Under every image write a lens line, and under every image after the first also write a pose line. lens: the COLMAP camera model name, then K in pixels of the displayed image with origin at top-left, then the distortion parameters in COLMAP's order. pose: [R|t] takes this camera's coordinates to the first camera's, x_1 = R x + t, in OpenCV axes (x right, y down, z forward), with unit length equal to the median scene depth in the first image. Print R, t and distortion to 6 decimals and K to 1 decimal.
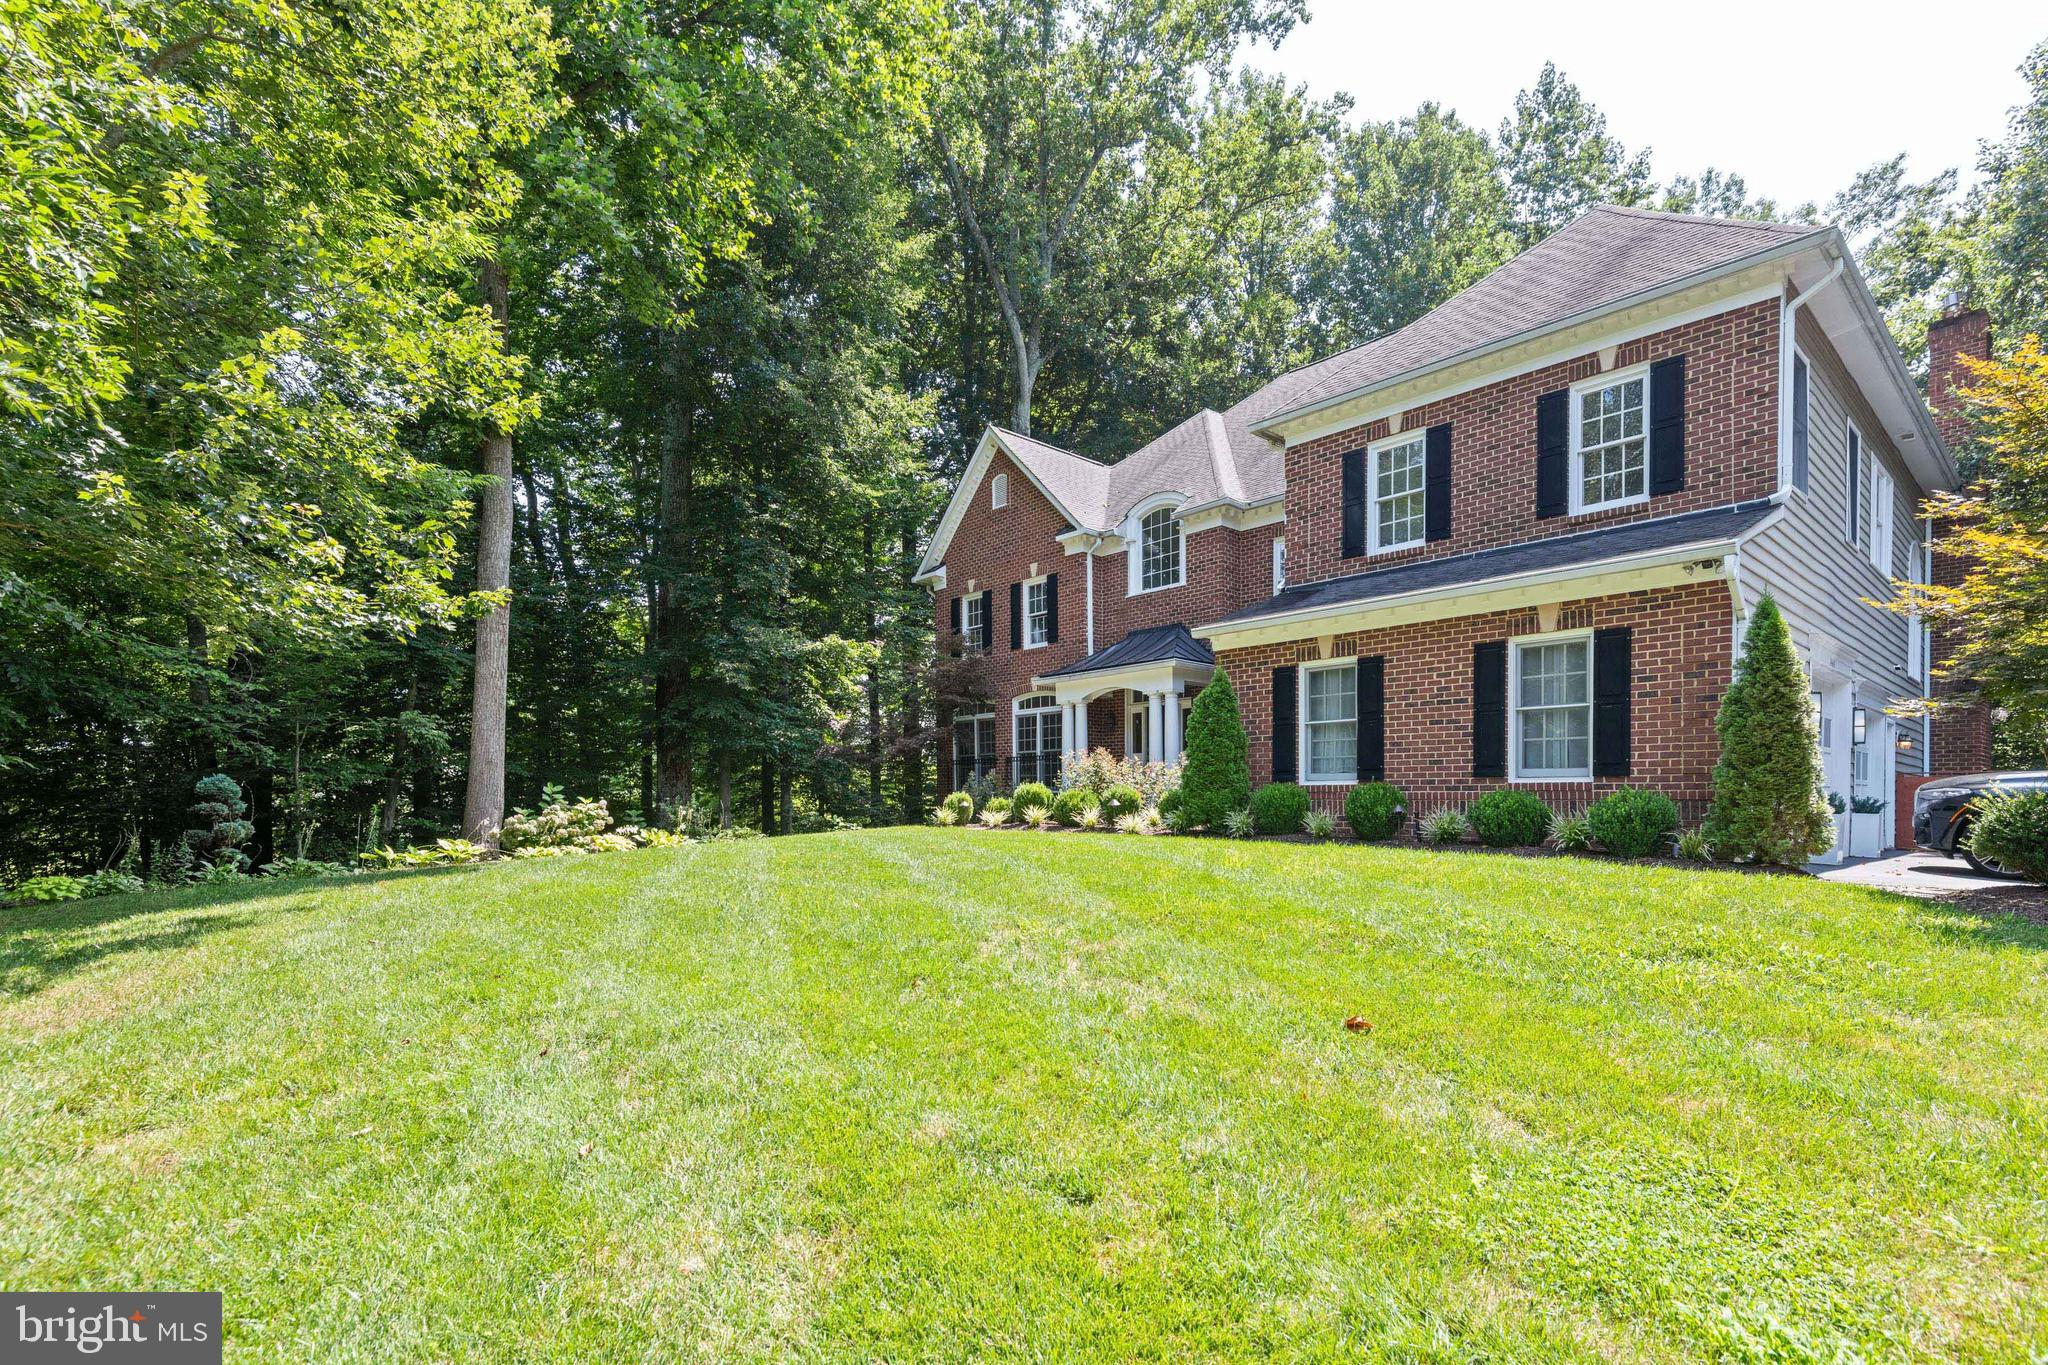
lens RADIAL K [[992.6, 0, 1030.0], [0, 992.6, 810.4], [0, 0, 1]] dist [-0.000156, -0.000047]
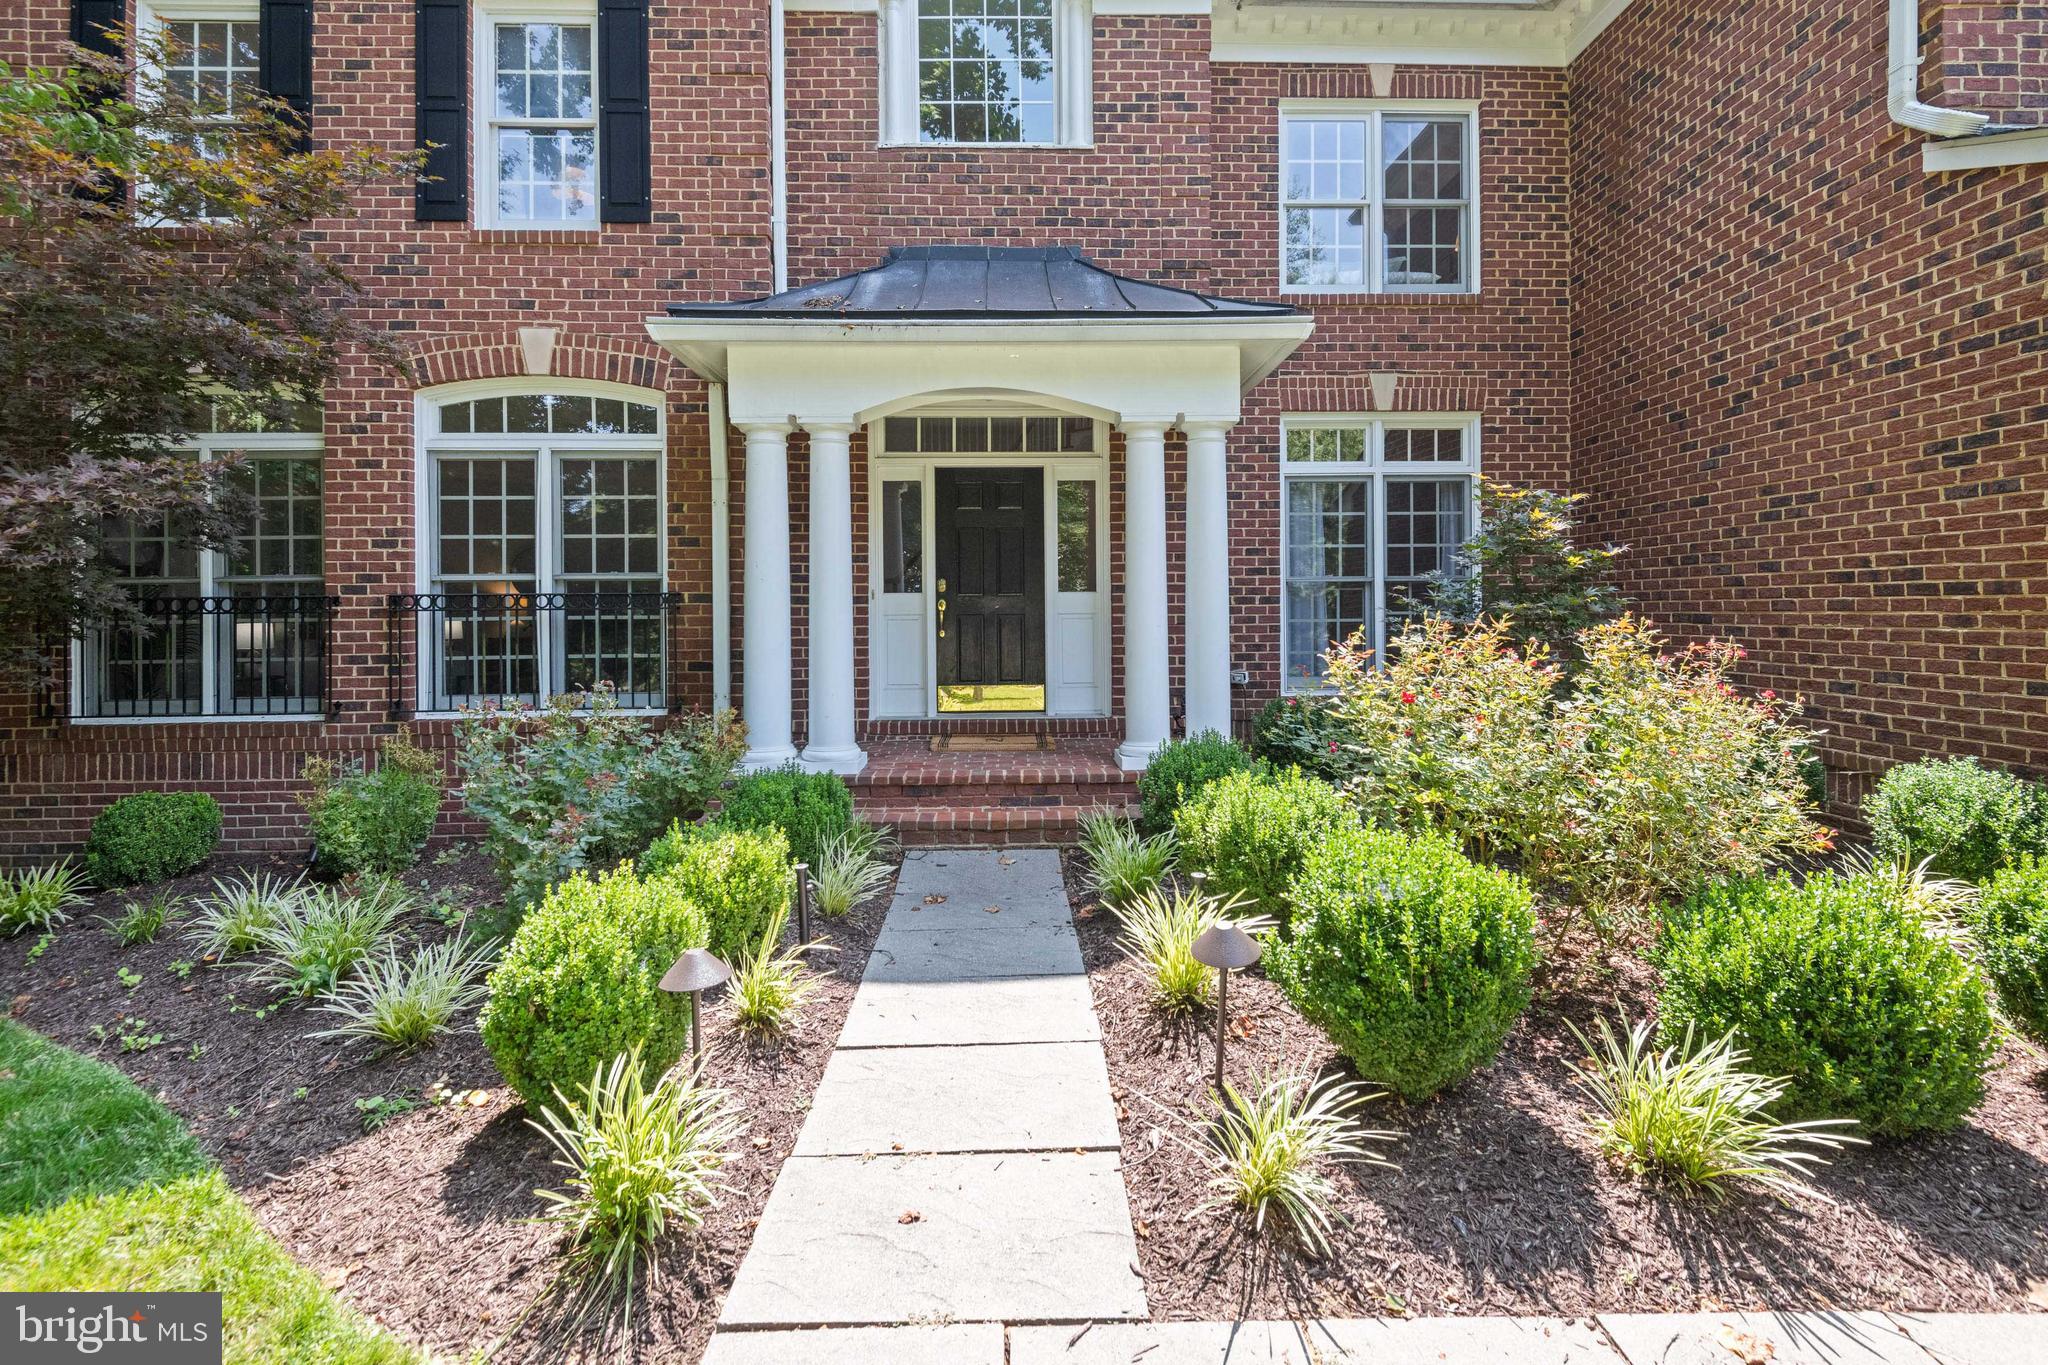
lens RADIAL K [[939.7, 0, 1023.1], [0, 939.7, 598.0], [0, 0, 1]] dist [0.003471, 0.000190]
pose [[0.651590, 0.001501, 0.758570, -0.132435], [0.011417, 0.999865, -0.011786, -0.057238], [-0.758485, 0.016340, 0.651485, 0.829901]]
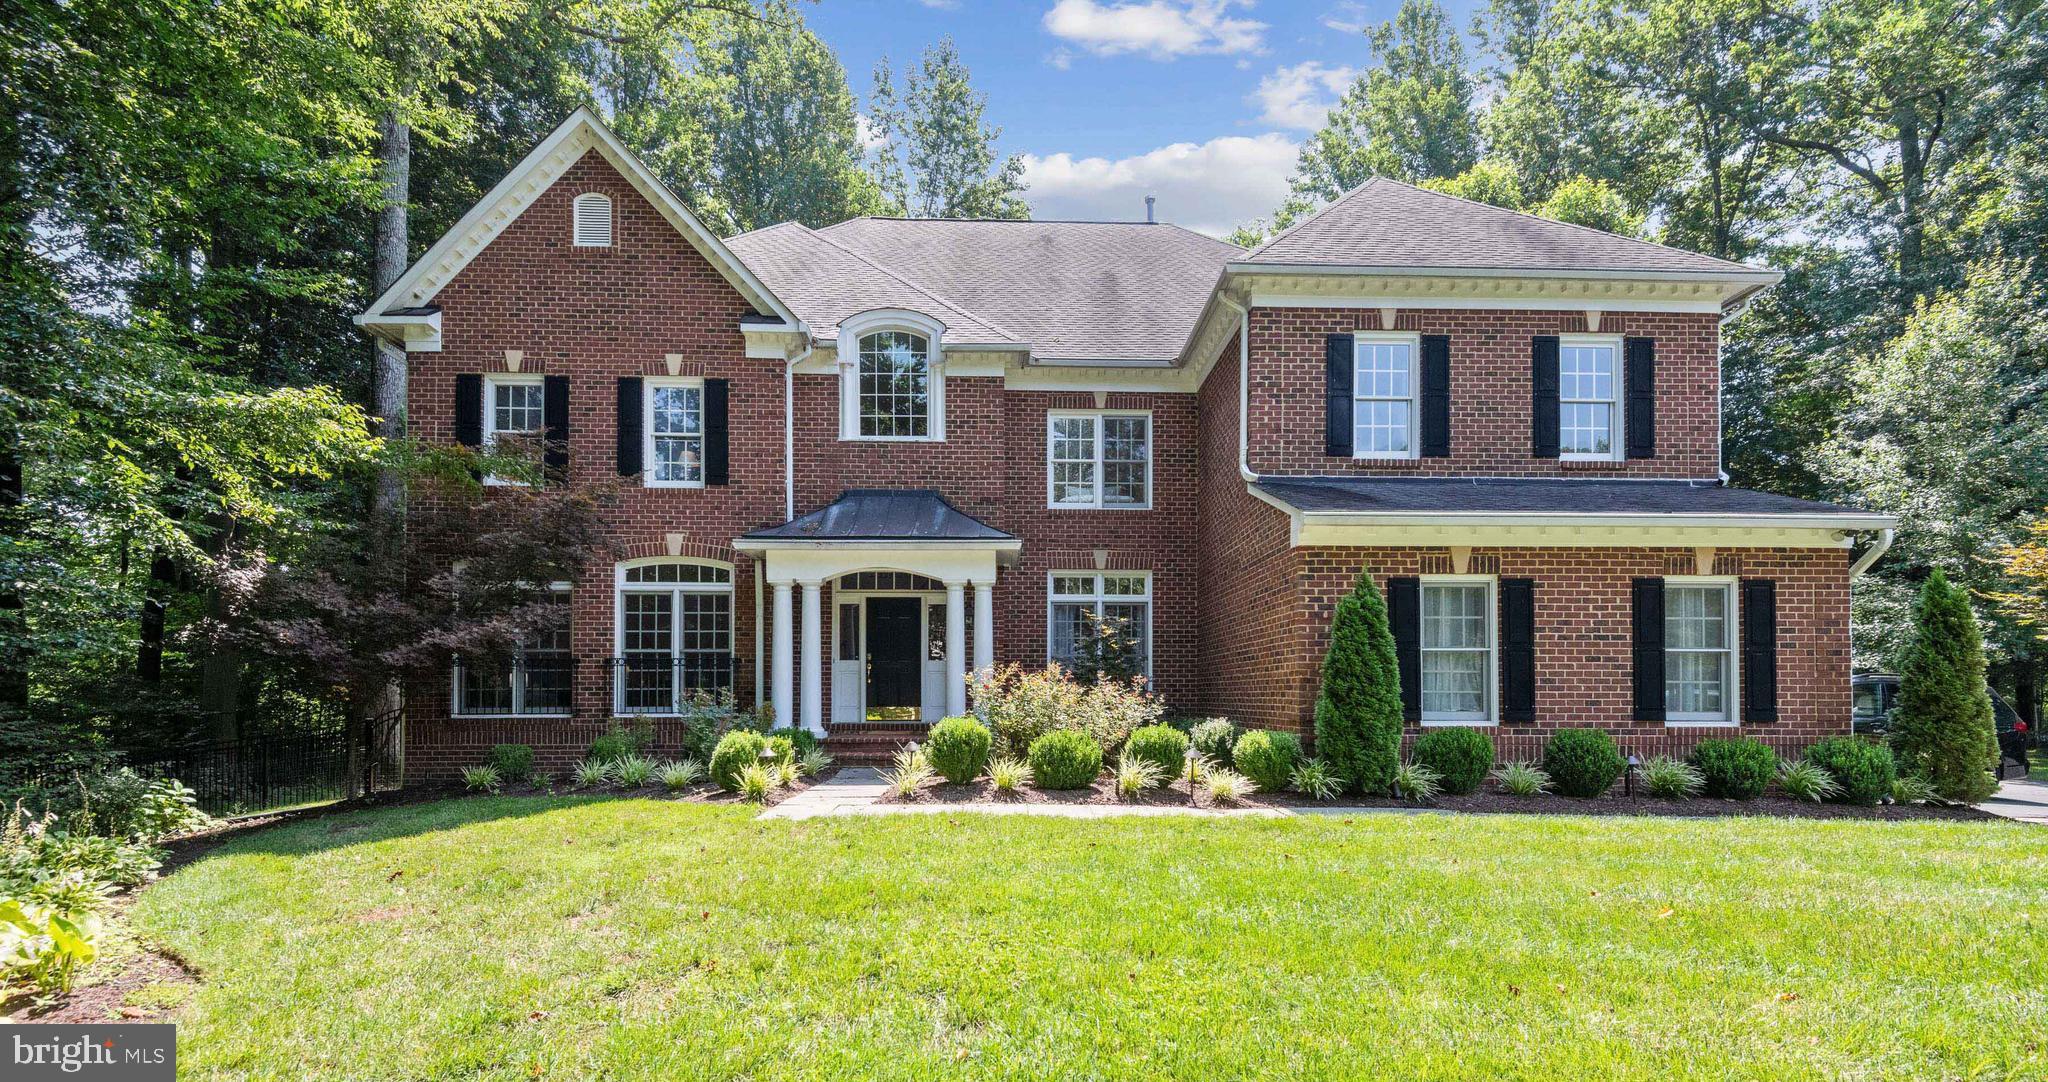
lens RADIAL K [[912.3, 0, 1035.6], [0, 912.3, 666.5], [0, 0, 1]] dist [0.010308, -0.000218]
pose [[0.634775, 0.019508, 0.772451, -0.346820], [0.005098, 0.999554, -0.029432, -0.037128], [-0.772680, 0.022621, 0.634393, 0.534215]]
